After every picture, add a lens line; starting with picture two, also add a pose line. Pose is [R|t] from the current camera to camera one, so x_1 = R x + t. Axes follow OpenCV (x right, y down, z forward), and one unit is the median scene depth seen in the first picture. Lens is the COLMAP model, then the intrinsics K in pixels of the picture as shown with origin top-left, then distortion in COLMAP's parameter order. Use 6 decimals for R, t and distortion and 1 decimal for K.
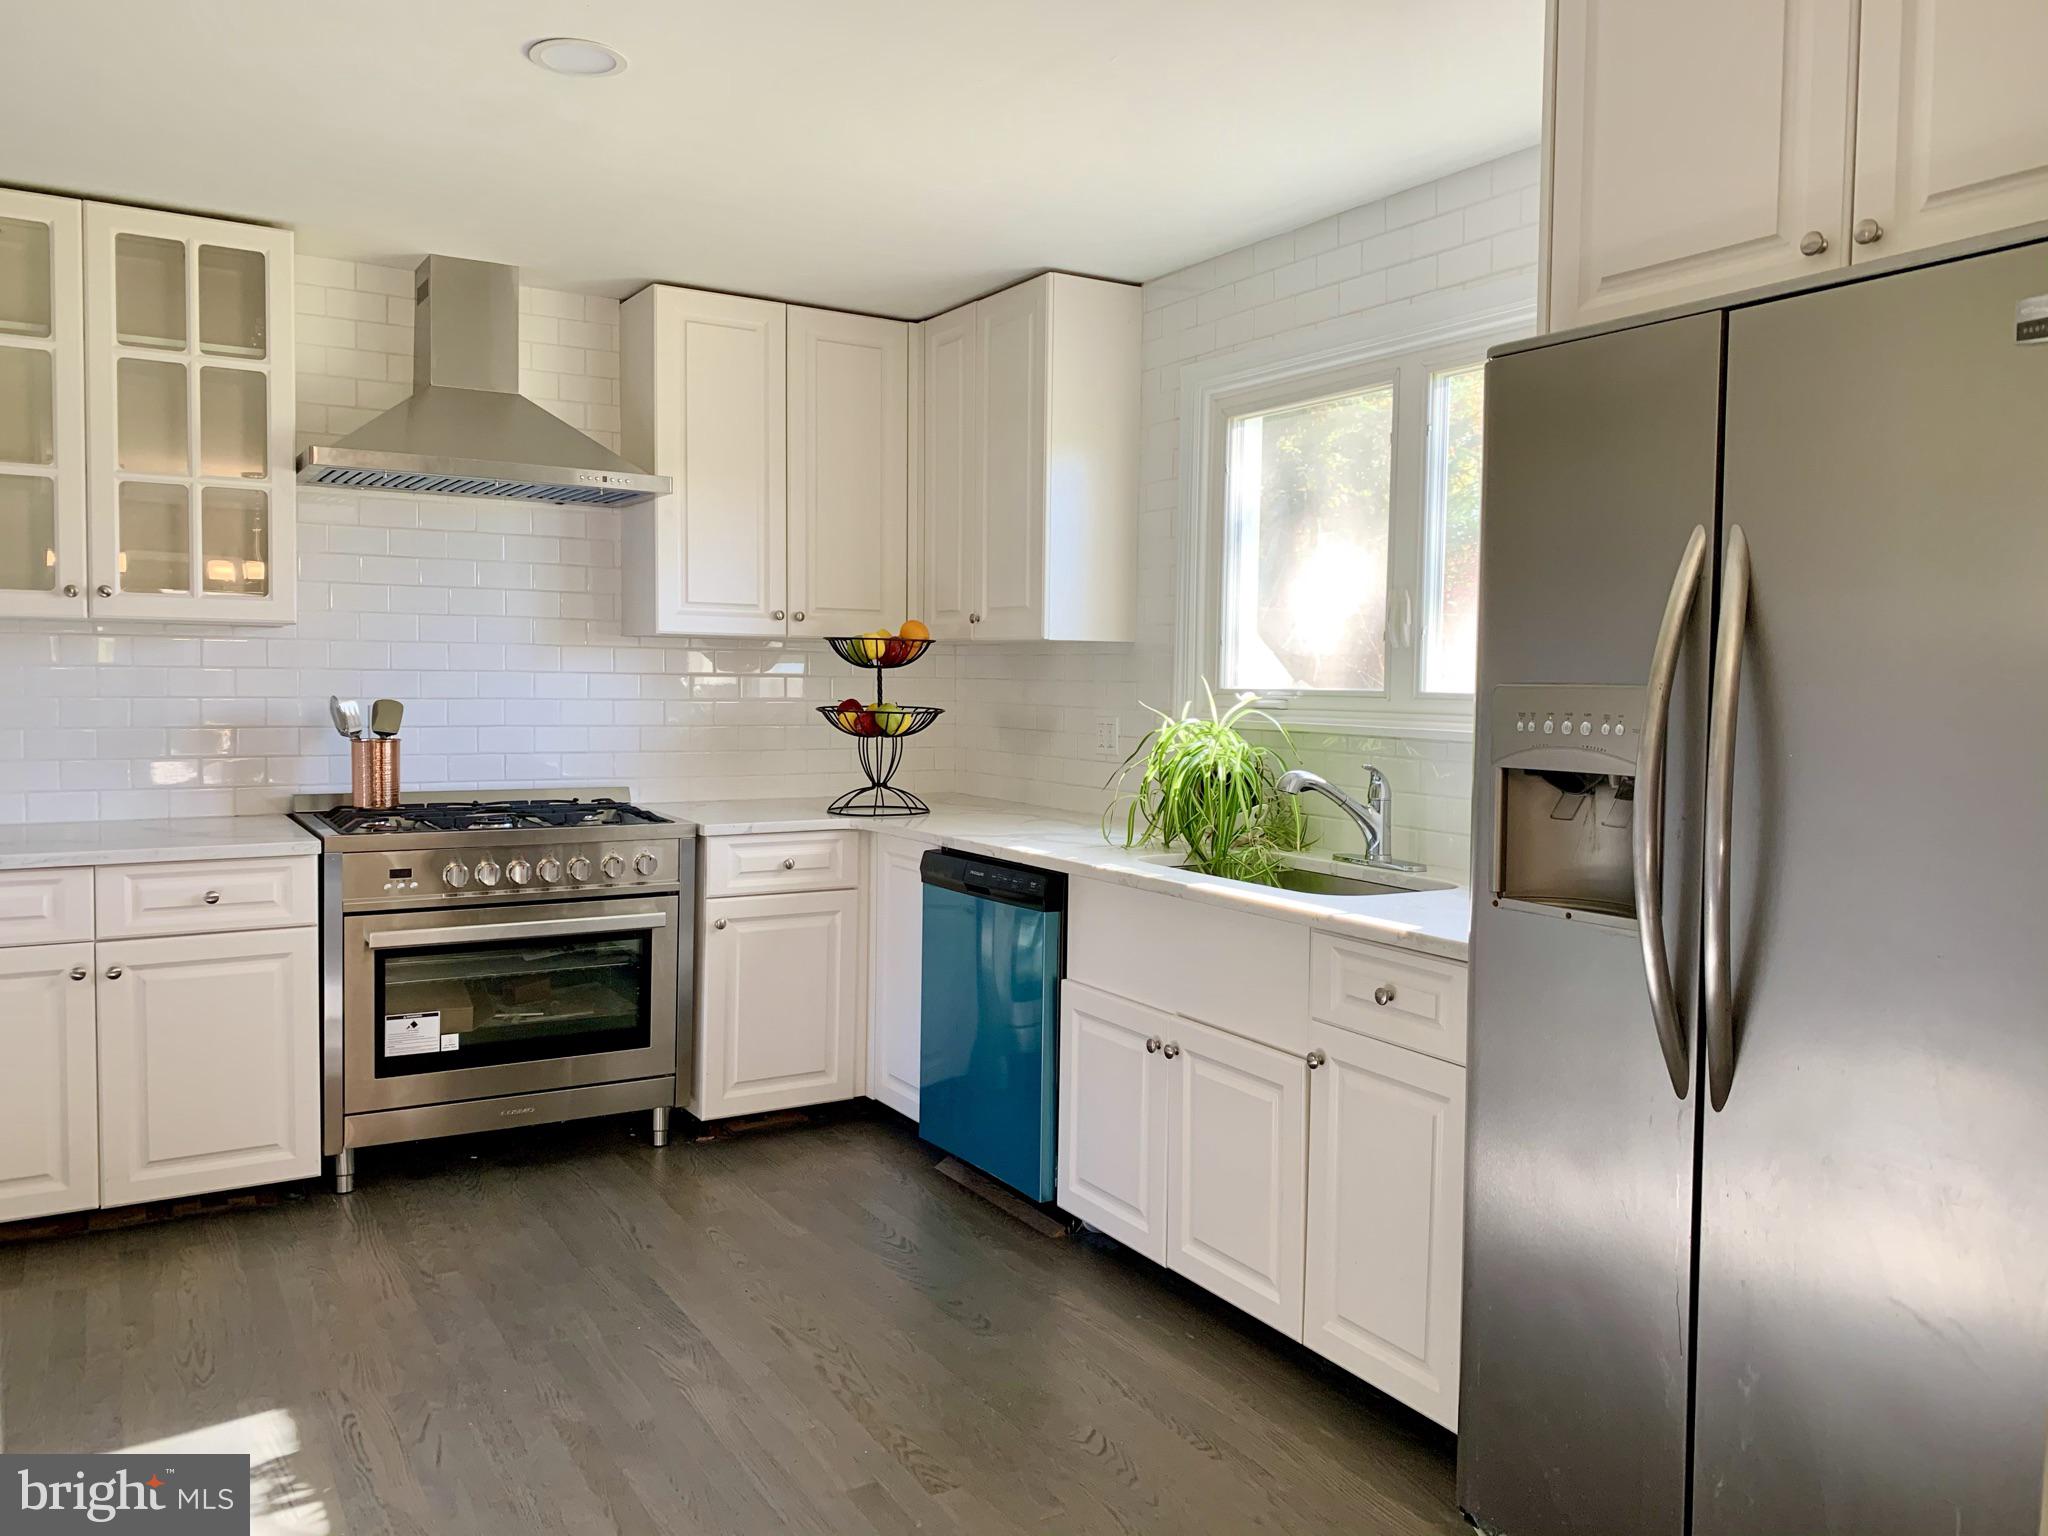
lens RADIAL K [[1554.0, 0, 1019.9], [0, 1554.0, 744.2], [0, 0, 1]] dist [0.028362, -0.007934]
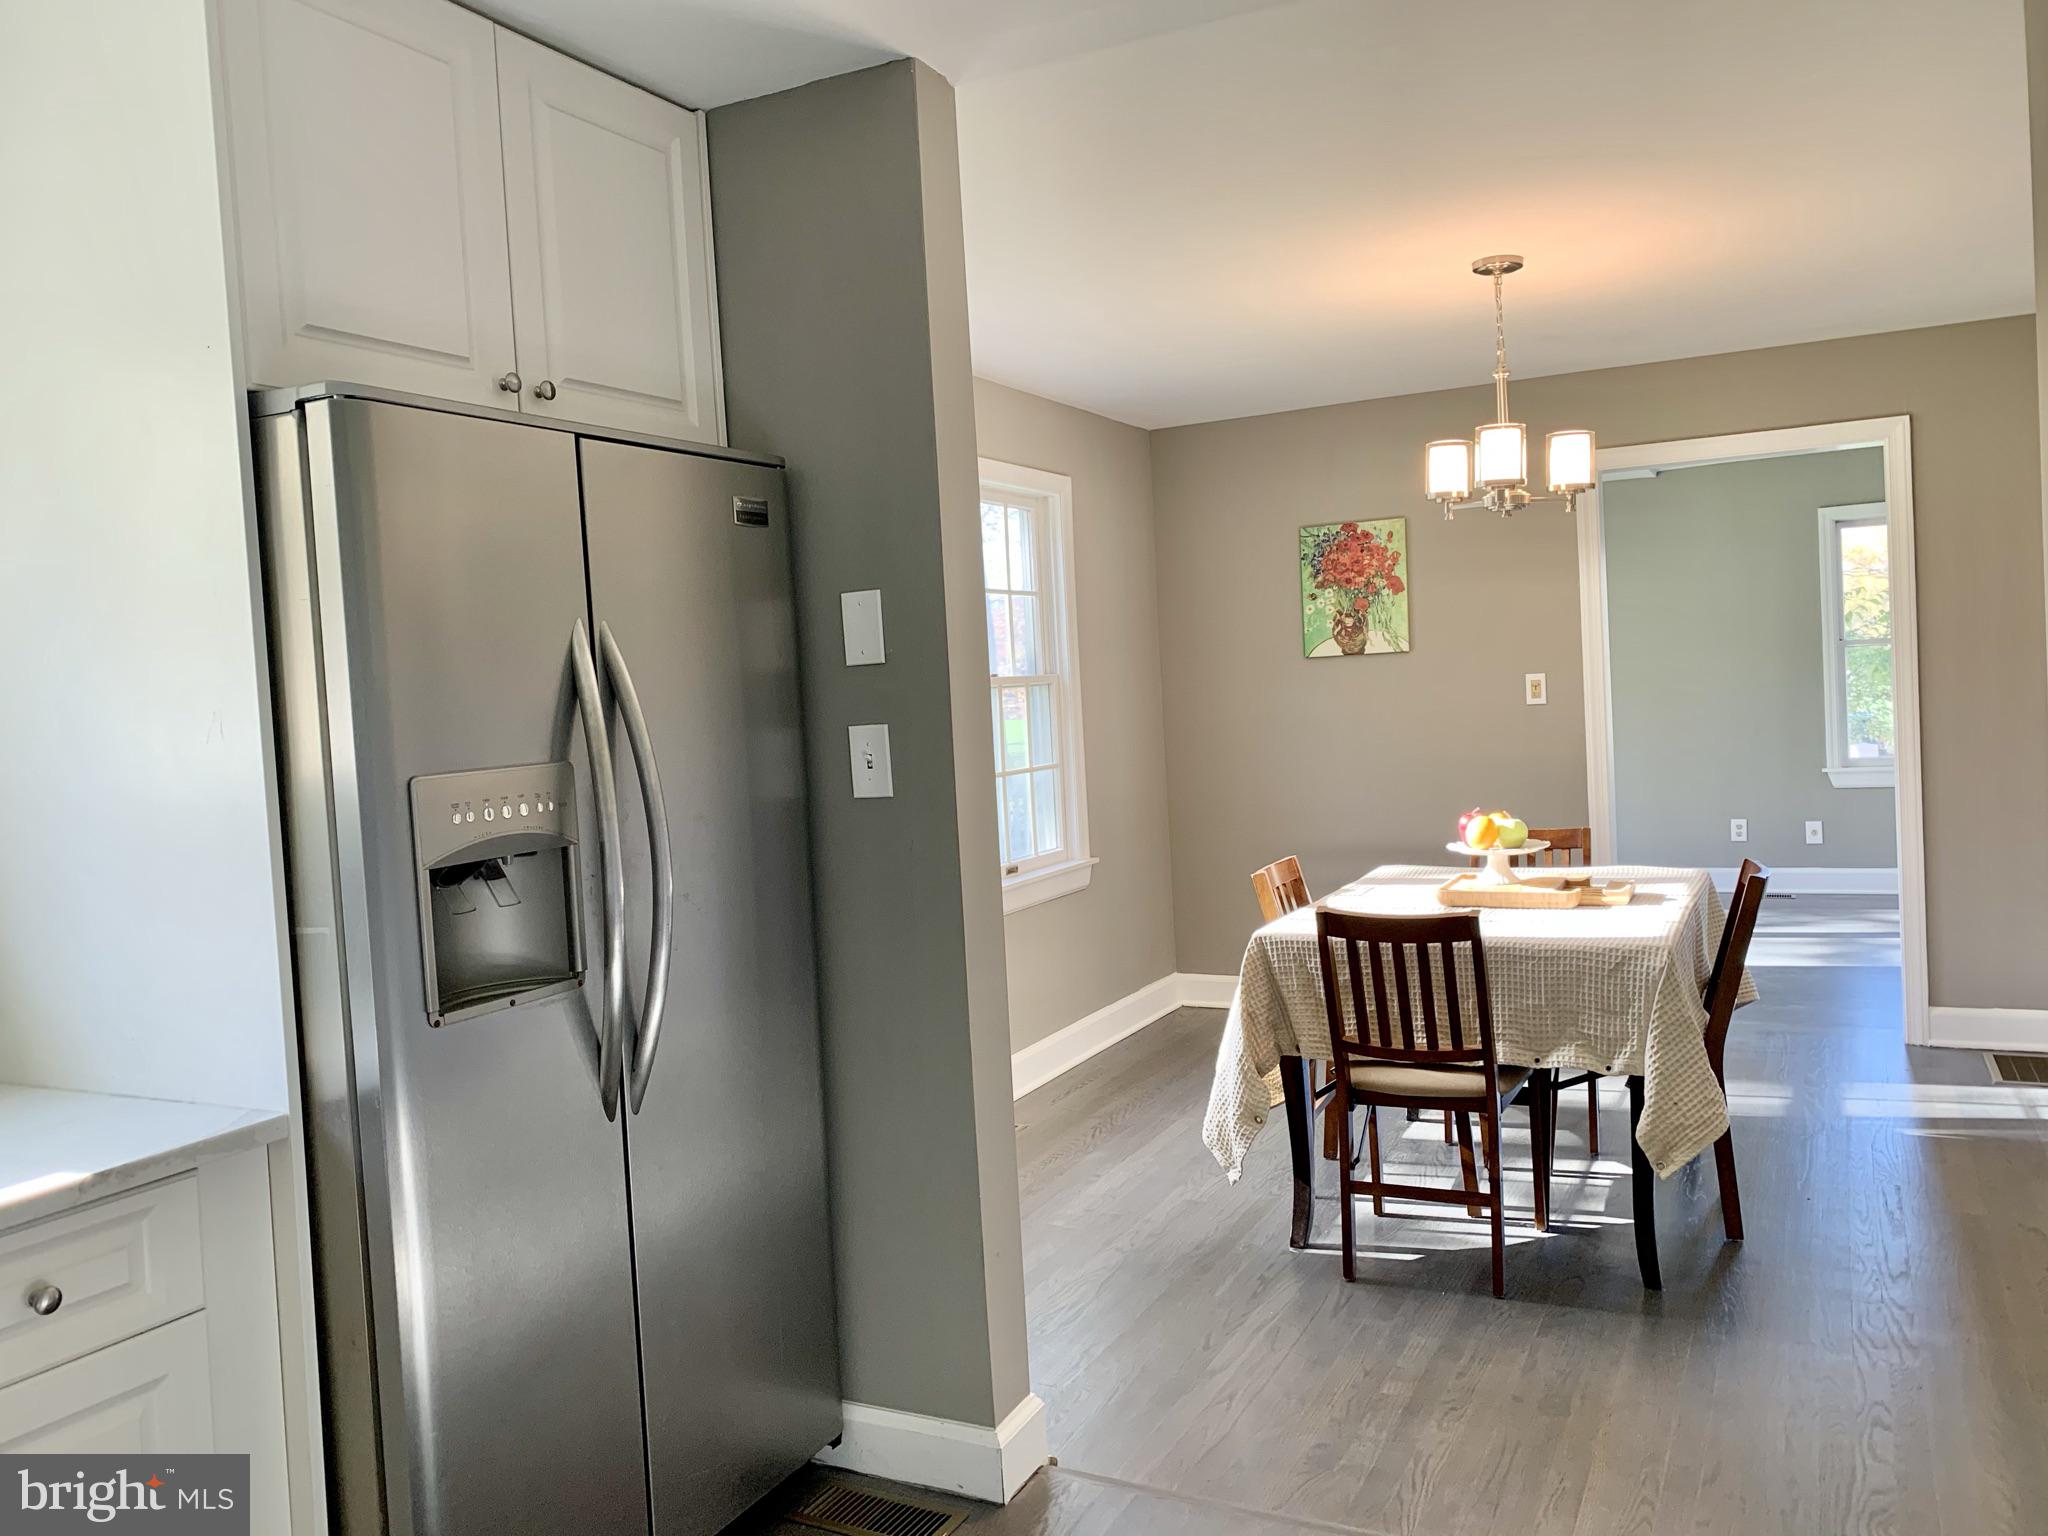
lens RADIAL K [[1561.8, 0, 1034.4], [0, 1561.8, 746.0], [0, 0, 1]] dist [0.107683, -0.198630]
pose [[-0.526880, -0.019443, 0.849717, -0.344477], [0.084801, 0.993547, 0.075316, -0.050799], [-0.845699, 0.111739, -0.521832, 0.638459]]
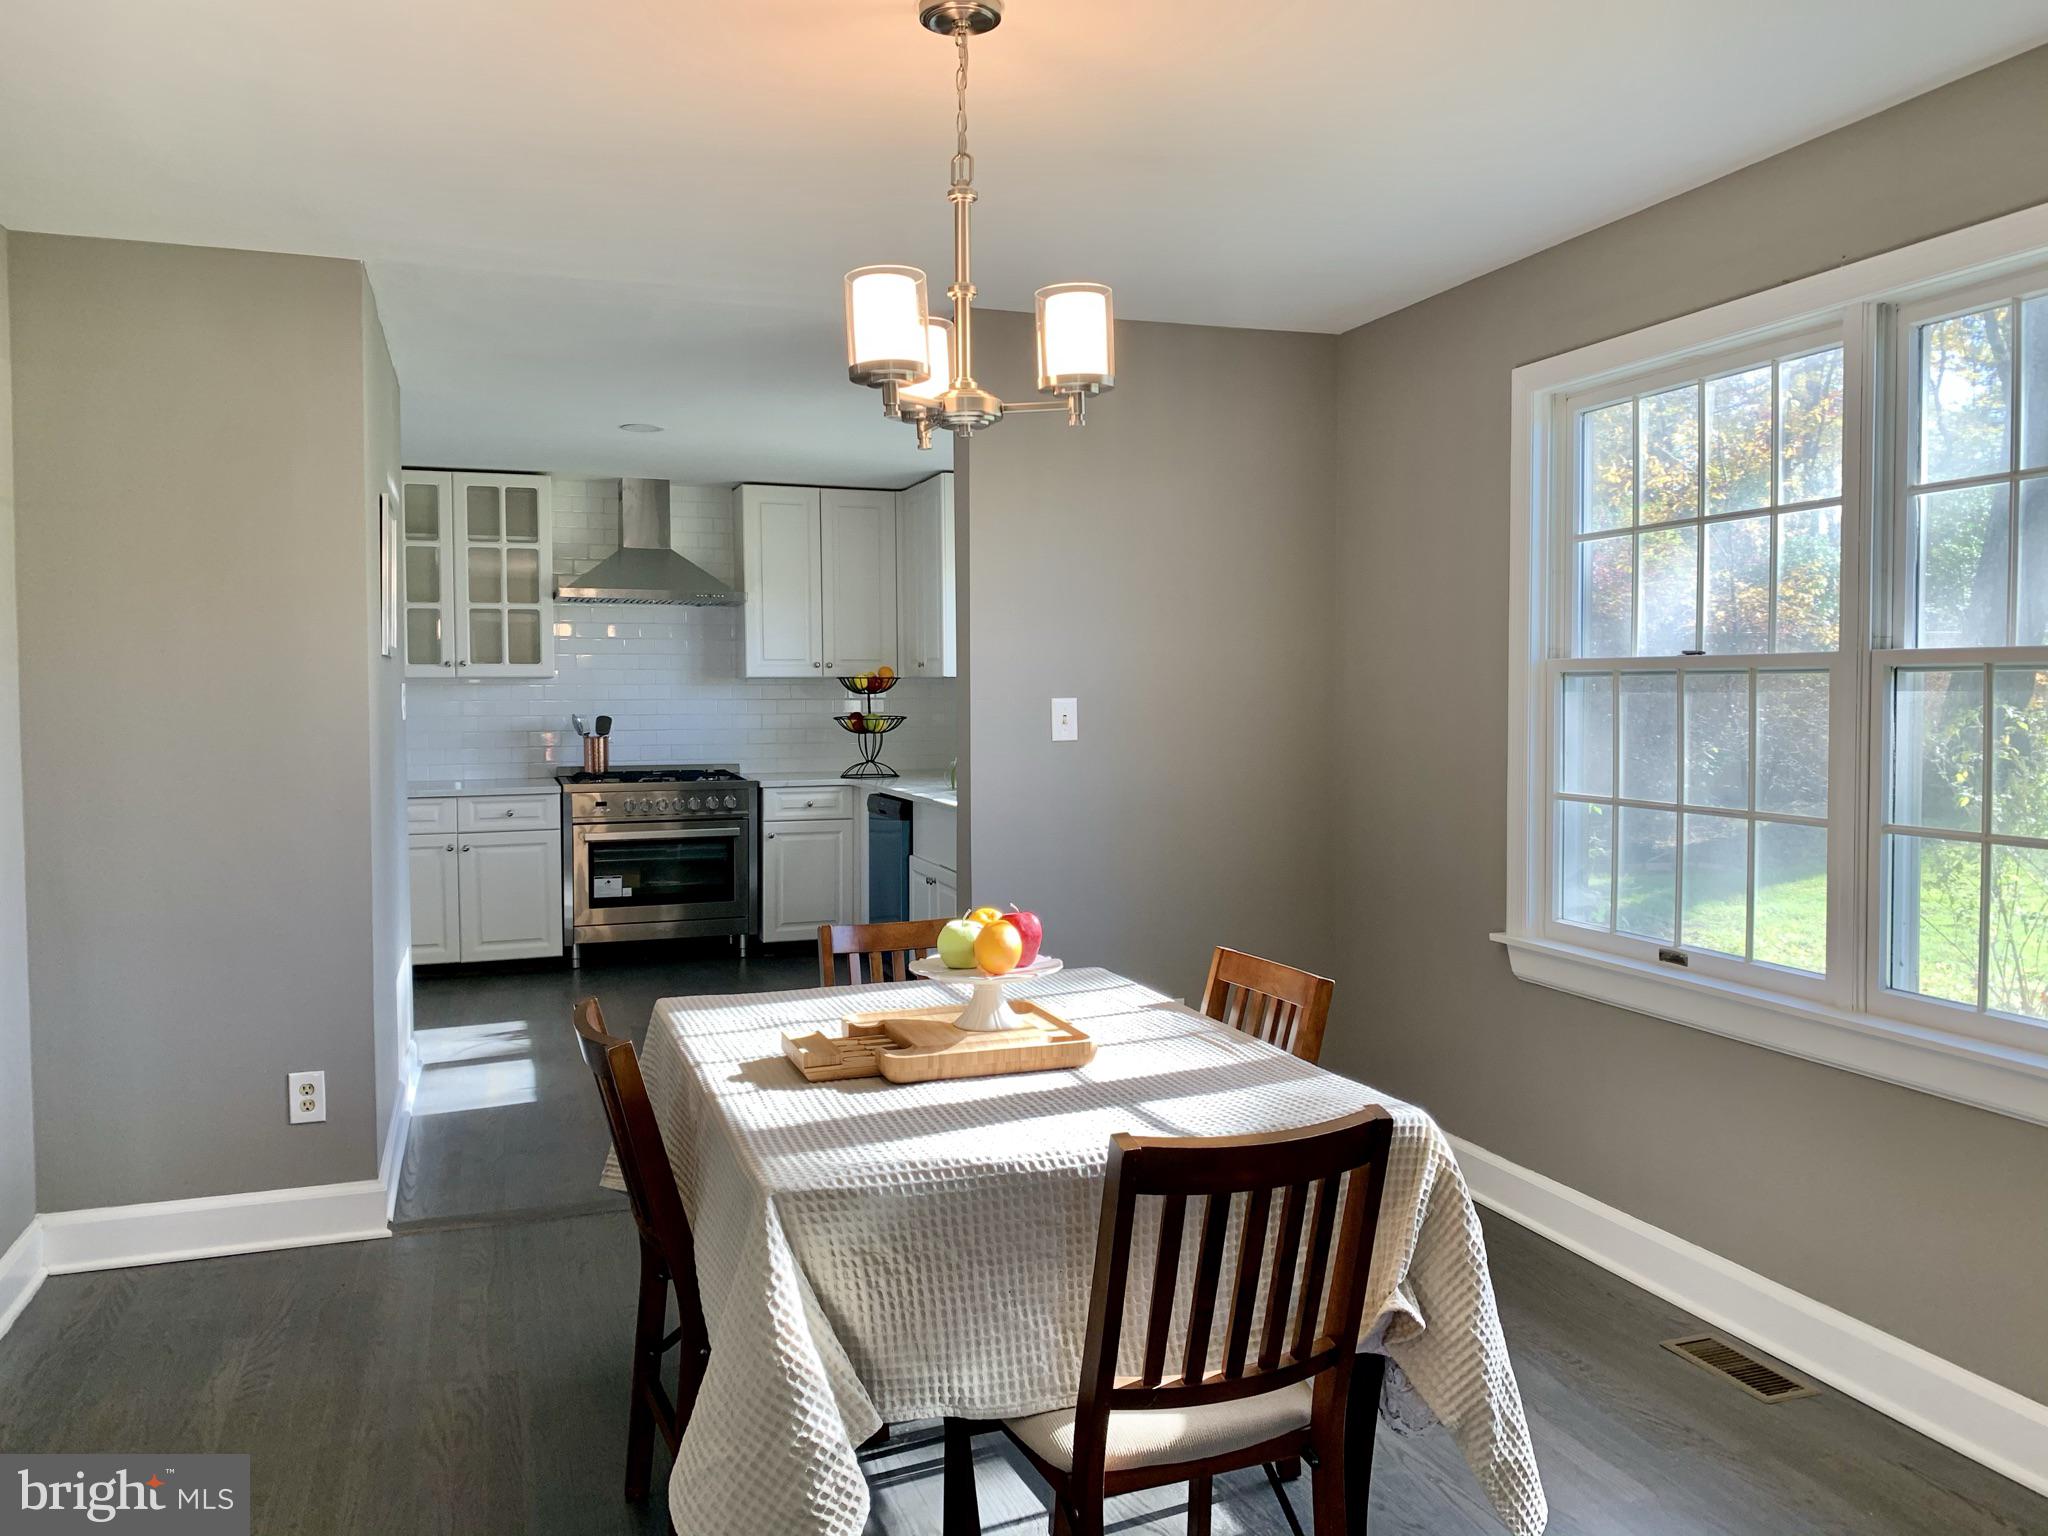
lens RADIAL K [[1561.8, 0, 1034.4], [0, 1561.8, 746.0], [0, 0, 1]] dist [0.107683, -0.198630]
pose [[0.976631, -0.011230, -0.214627, 0.537770], [0.009100, 0.999899, -0.010909, 0.035140], [0.214728, 0.008700, 0.976635, -0.779471]]
